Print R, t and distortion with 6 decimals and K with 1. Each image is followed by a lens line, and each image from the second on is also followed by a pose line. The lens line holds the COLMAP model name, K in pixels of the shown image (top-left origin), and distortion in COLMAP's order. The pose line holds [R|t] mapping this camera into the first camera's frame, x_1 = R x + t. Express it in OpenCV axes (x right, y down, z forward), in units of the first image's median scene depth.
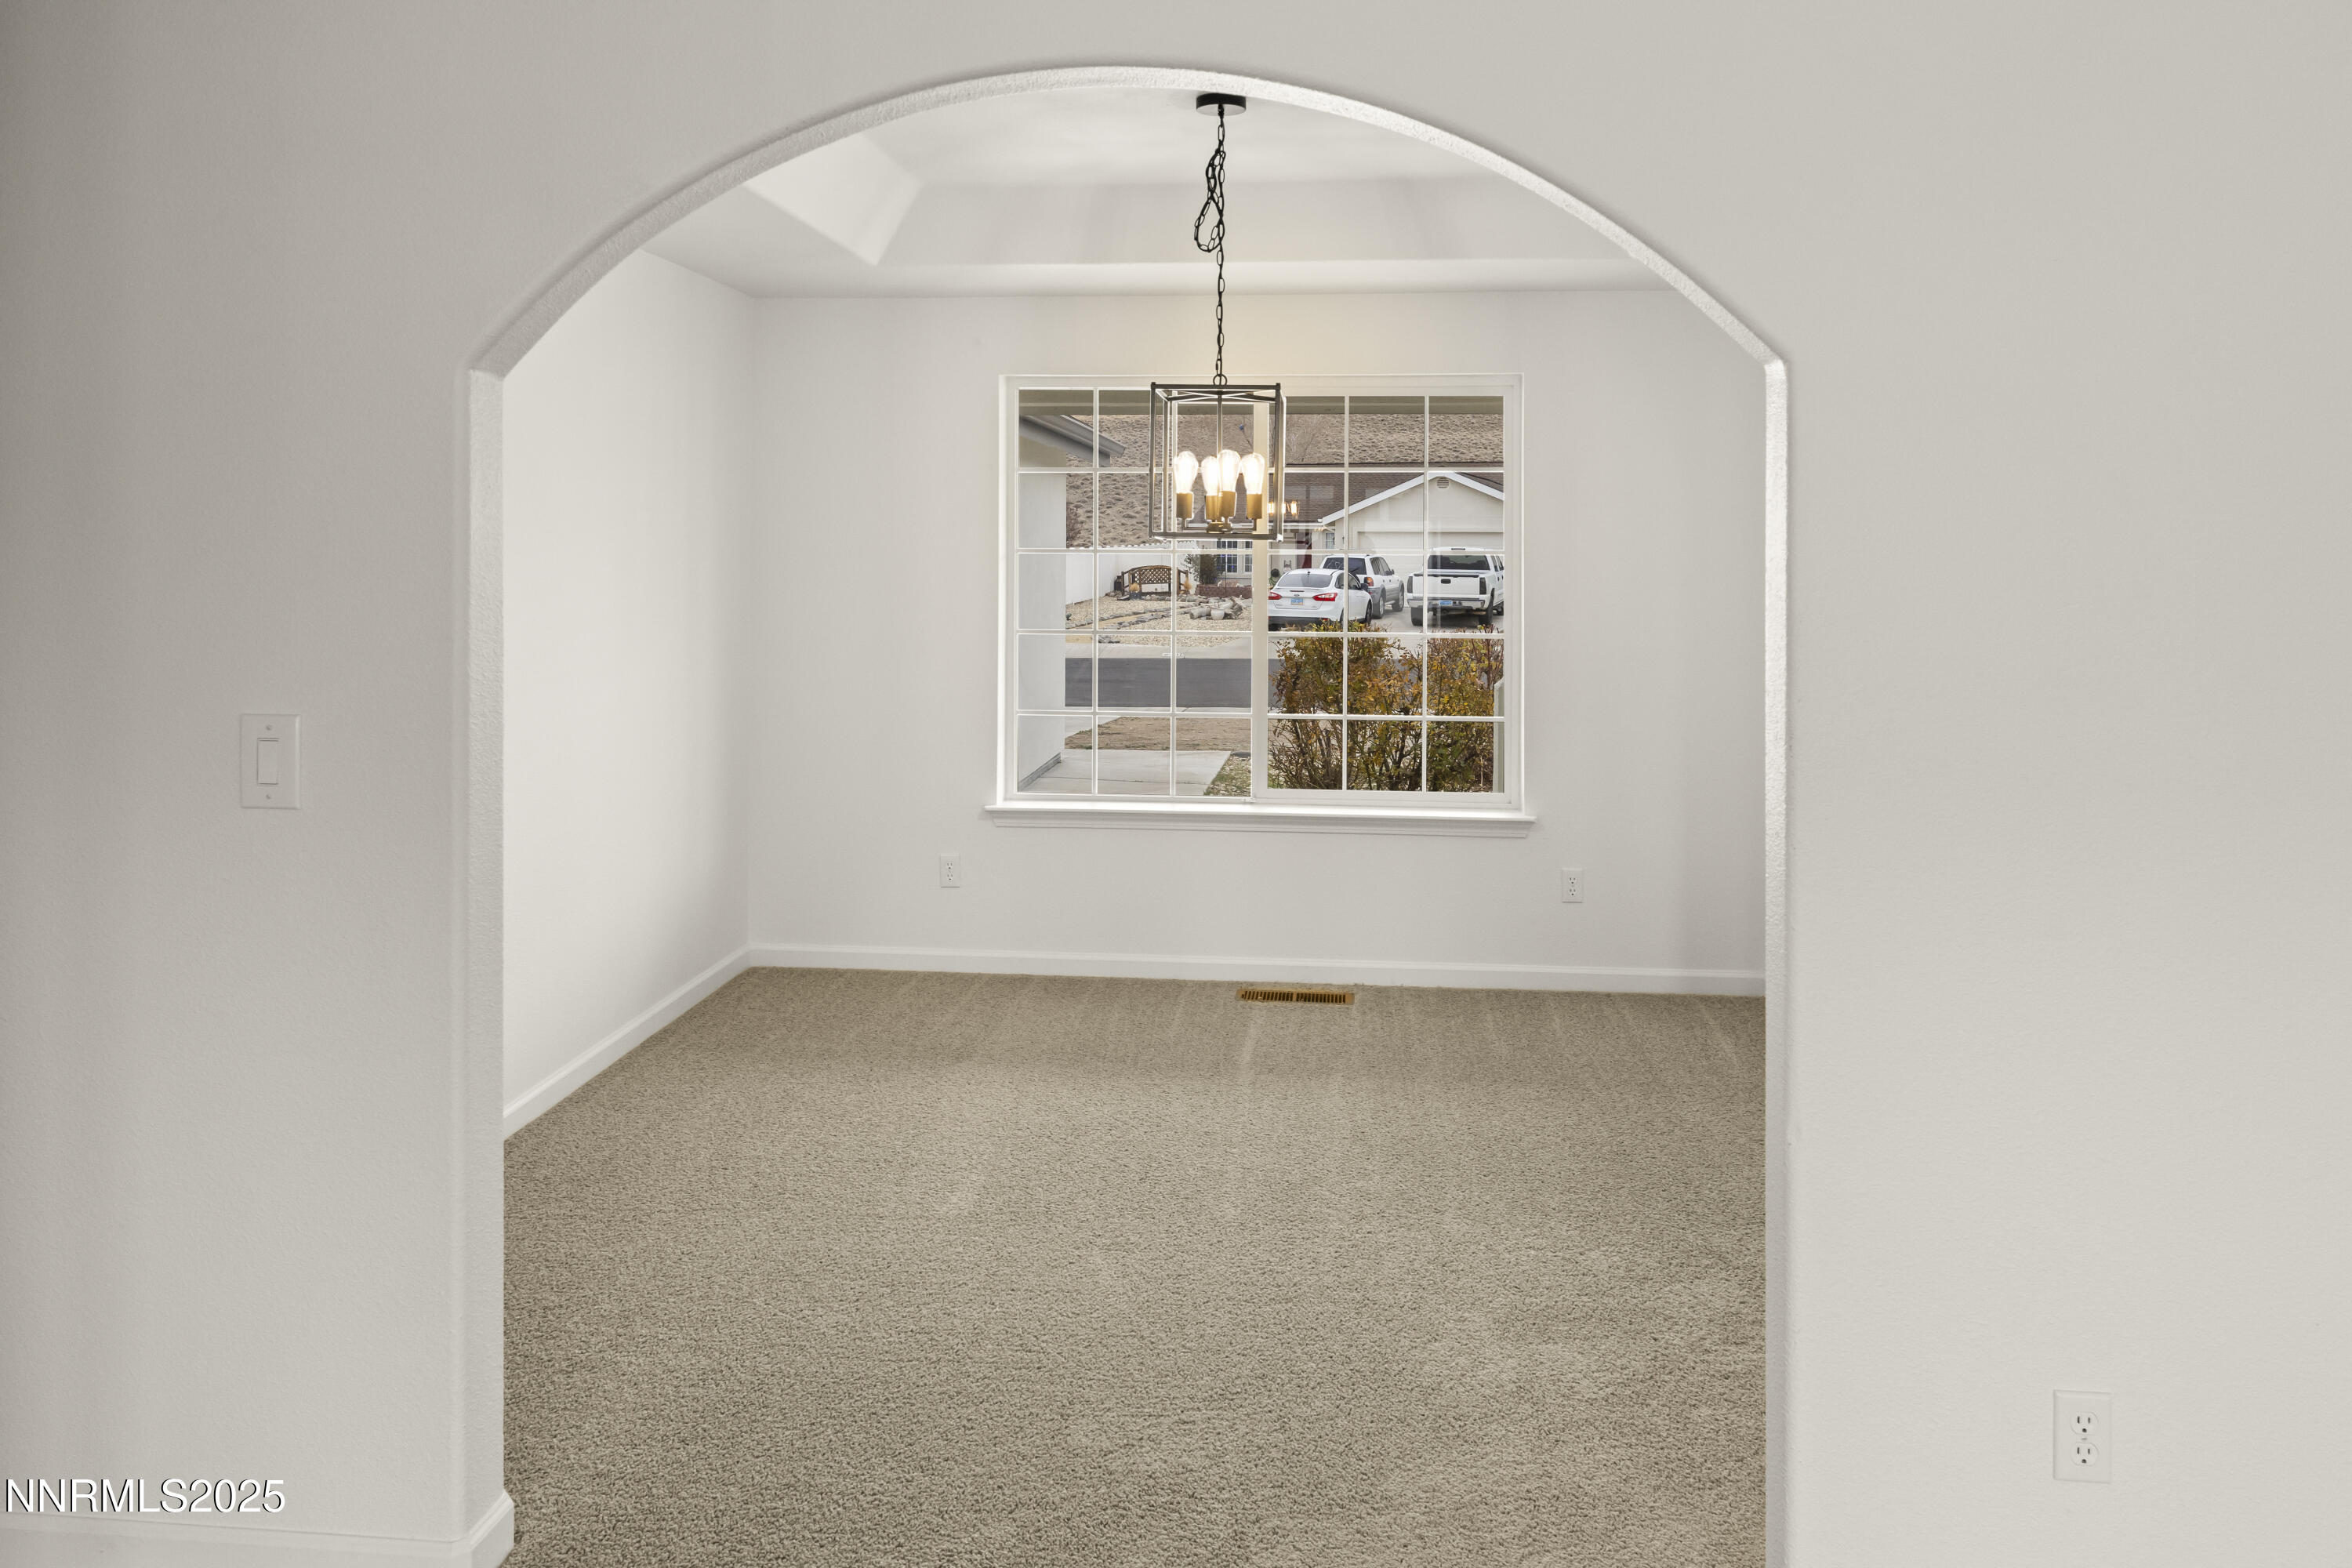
lens RADIAL K [[1482.4, 0, 1181.8], [0, 1482.4, 803.4], [0, 0, 1]] dist [-0.002216, 0.003076]
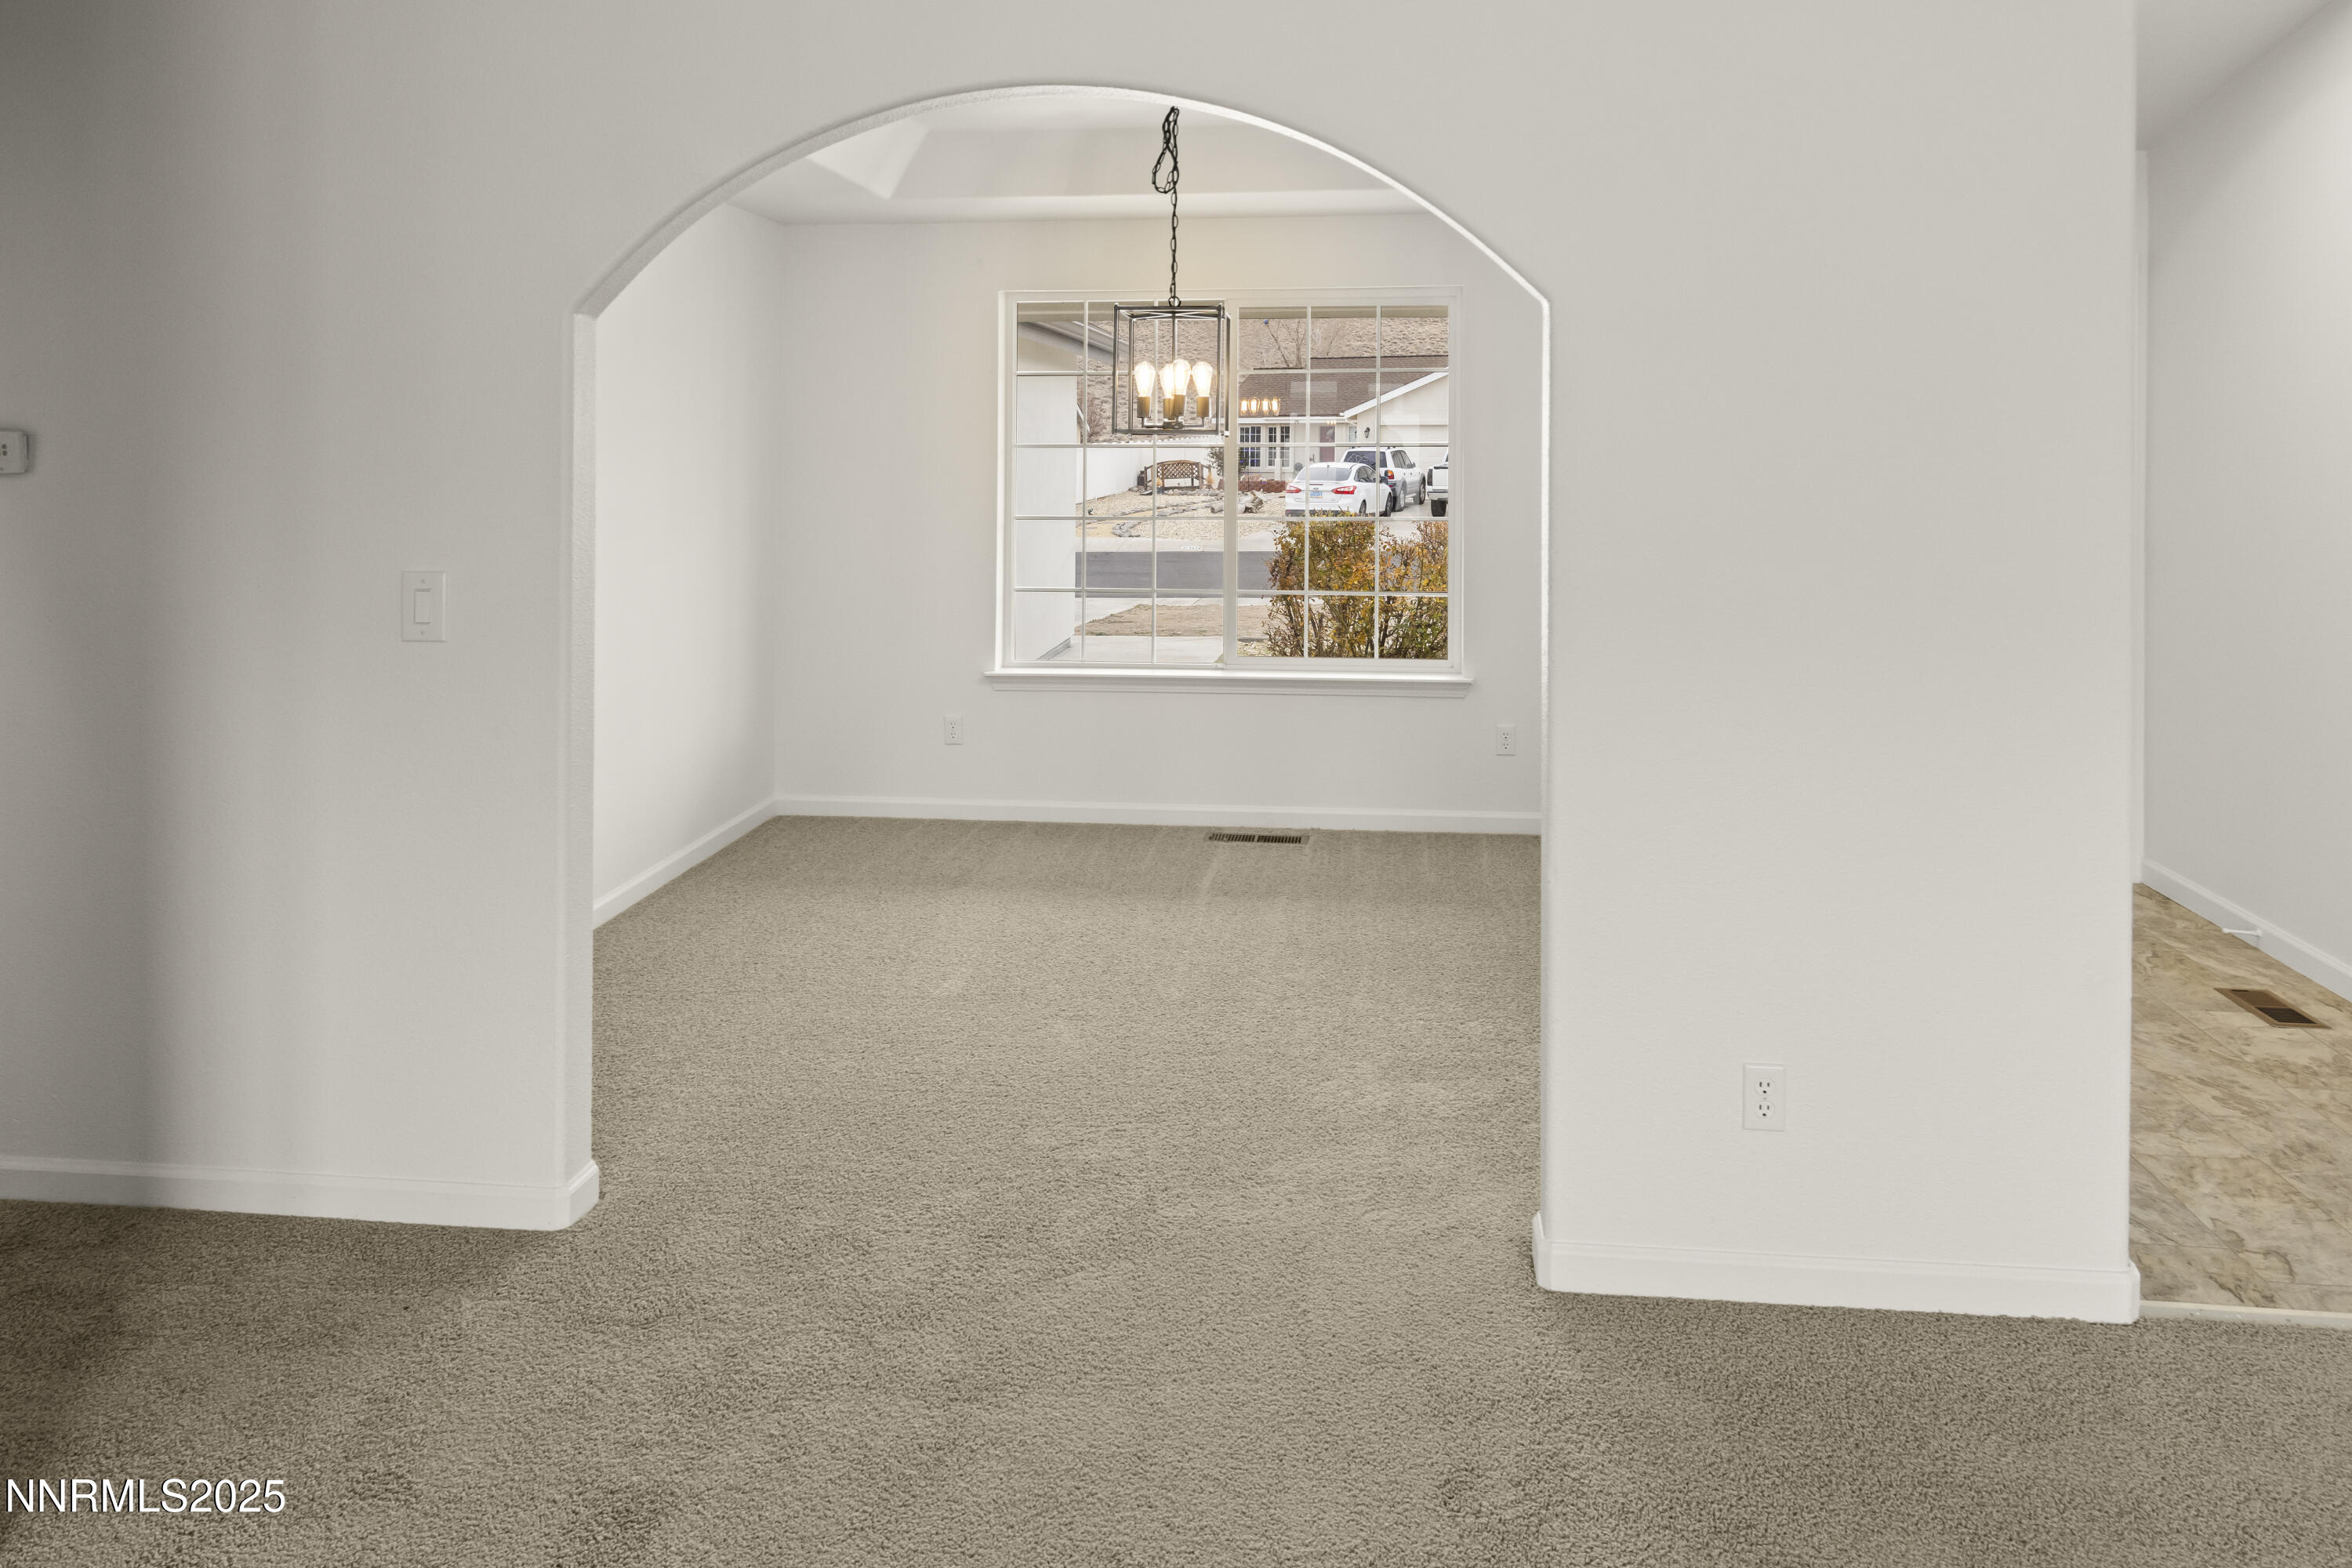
lens RADIAL K [[1482.4, 0, 1166.3], [0, 1482.4, 654.7], [0, 0, 1]] dist [-0.002216, 0.003076]
pose [[0.999675, -0.003259, -0.025267, 0.042196], [0.002537, 0.999589, -0.028558, 0.026394], [0.025350, 0.028485, 0.999273, -0.151921]]
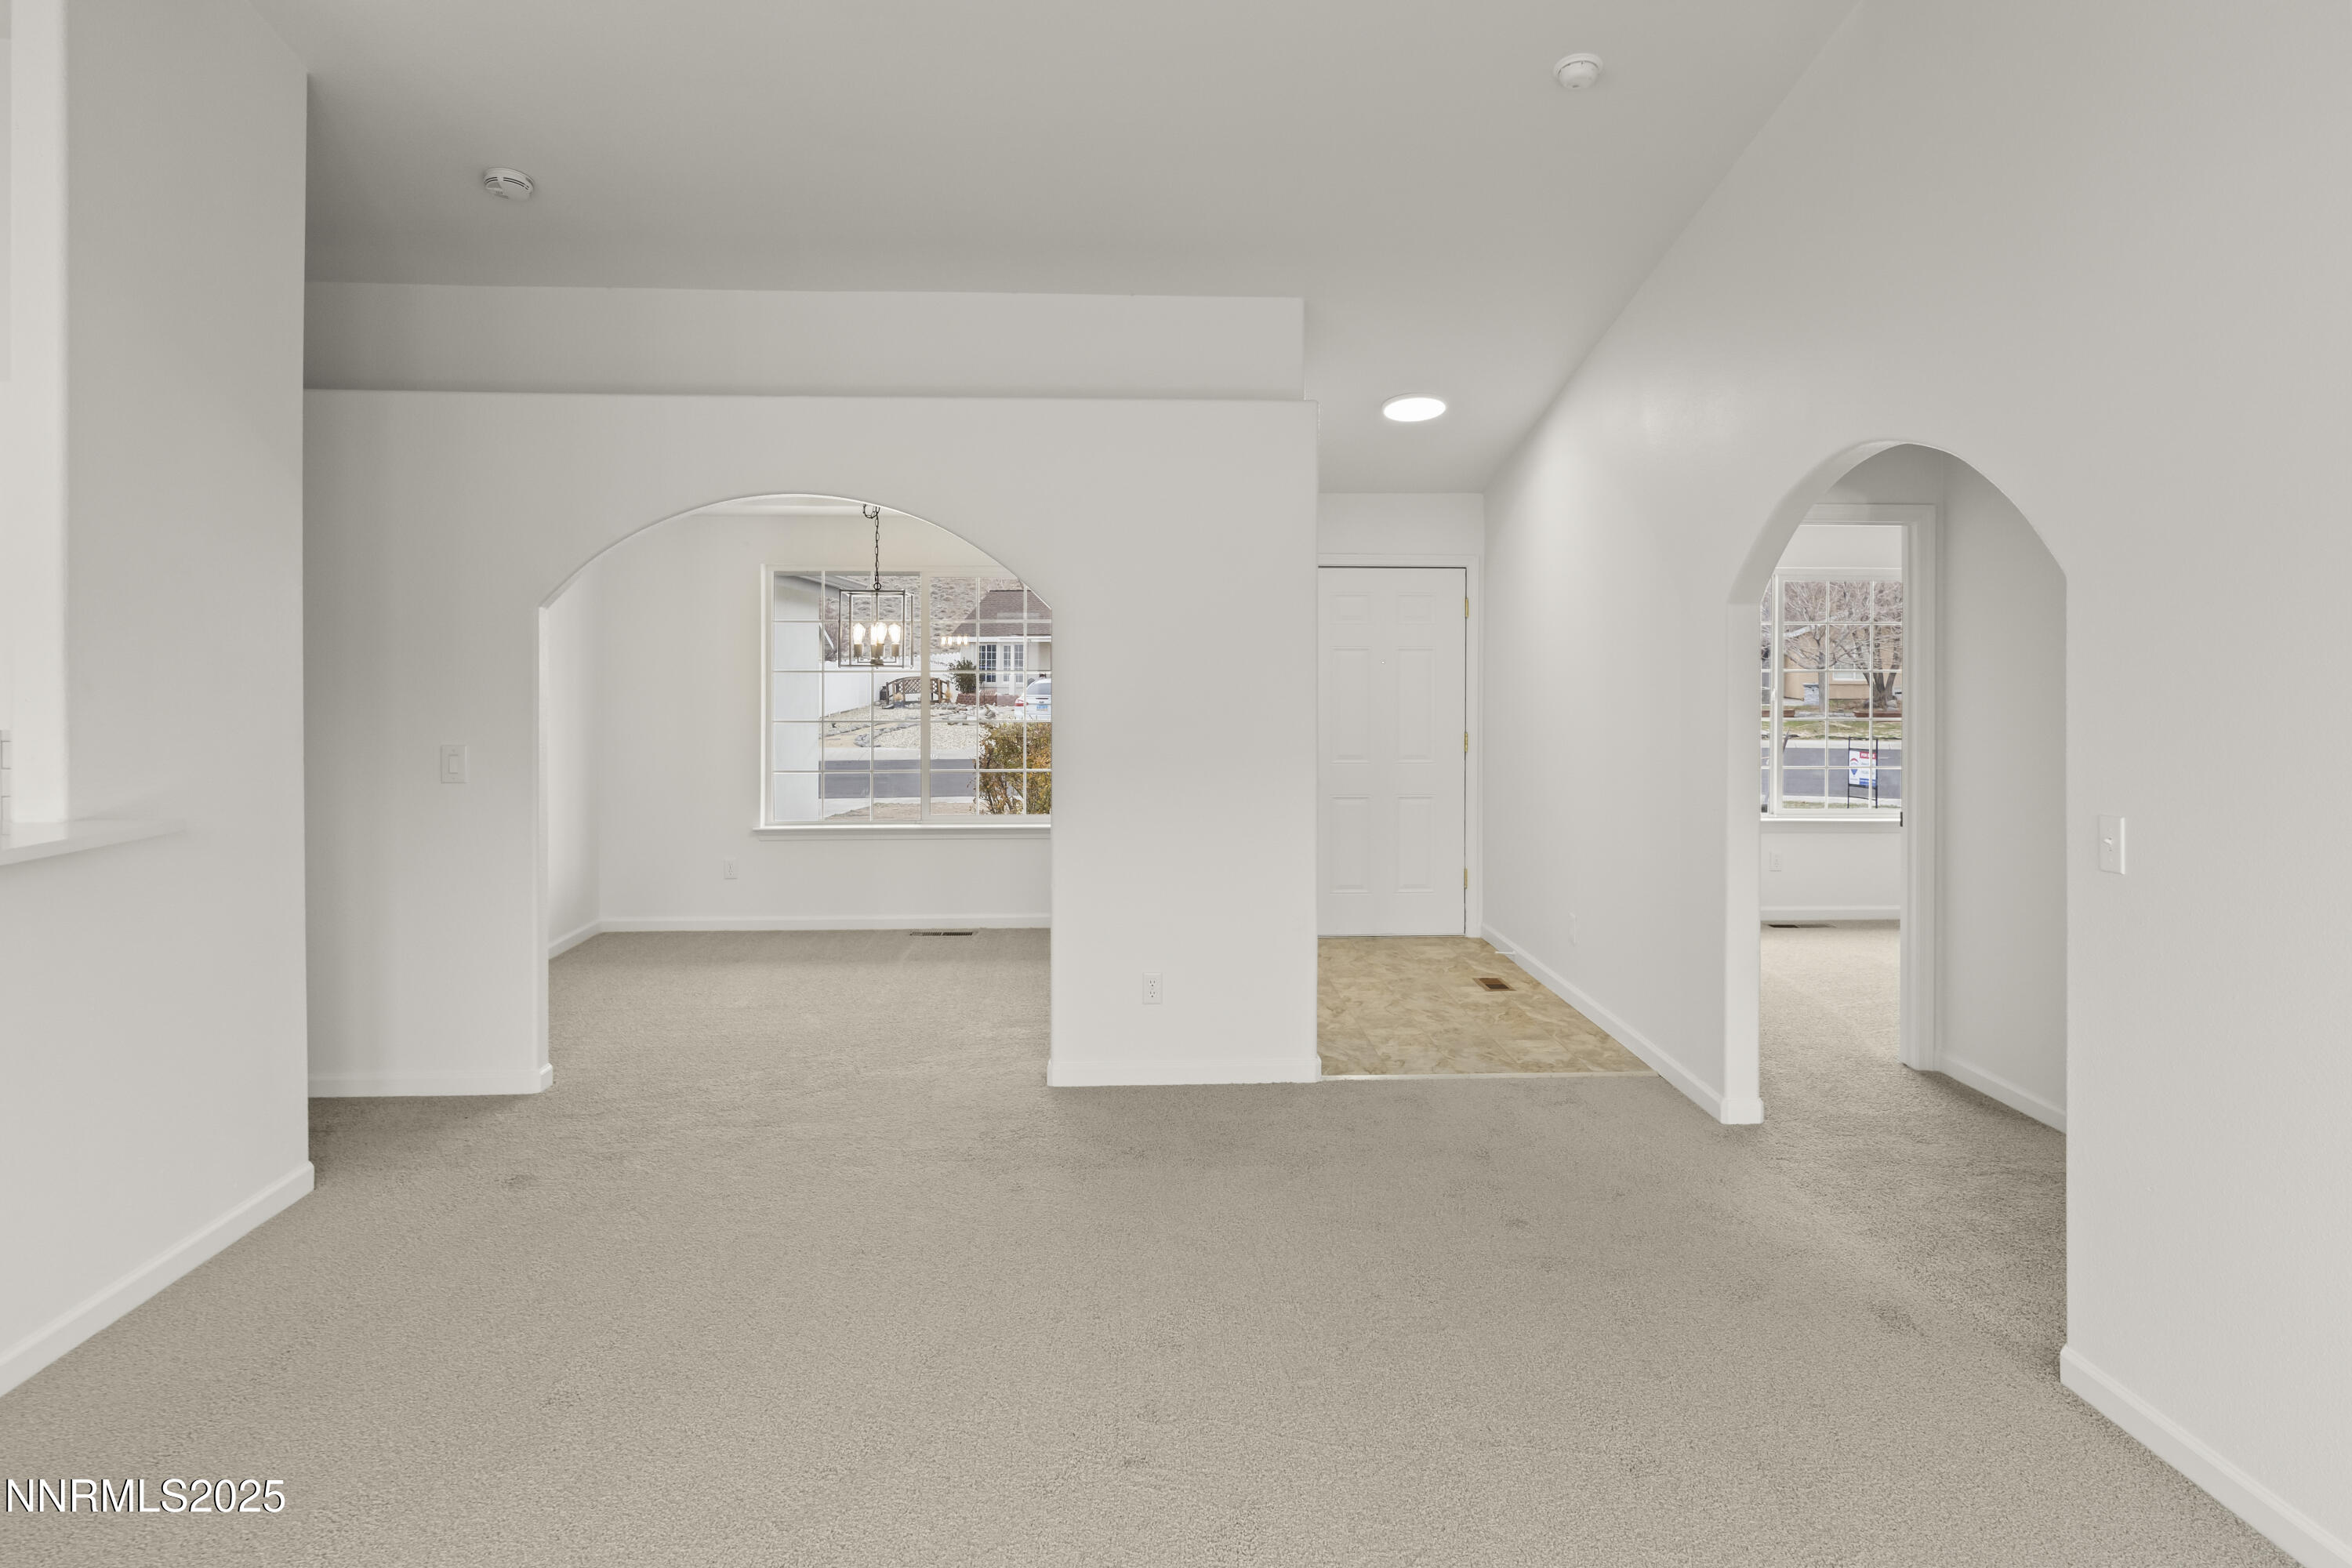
lens RADIAL K [[1482.4, 0, 1128.5], [0, 1482.4, 768.0], [0, 0, 1]] dist [-0.002216, 0.003076]
pose [[0.992886, -0.014097, 0.118228, 0.103610], [0.025366, 0.995215, -0.094362, 0.122969], [-0.116332, 0.096690, 0.988493, -0.803291]]
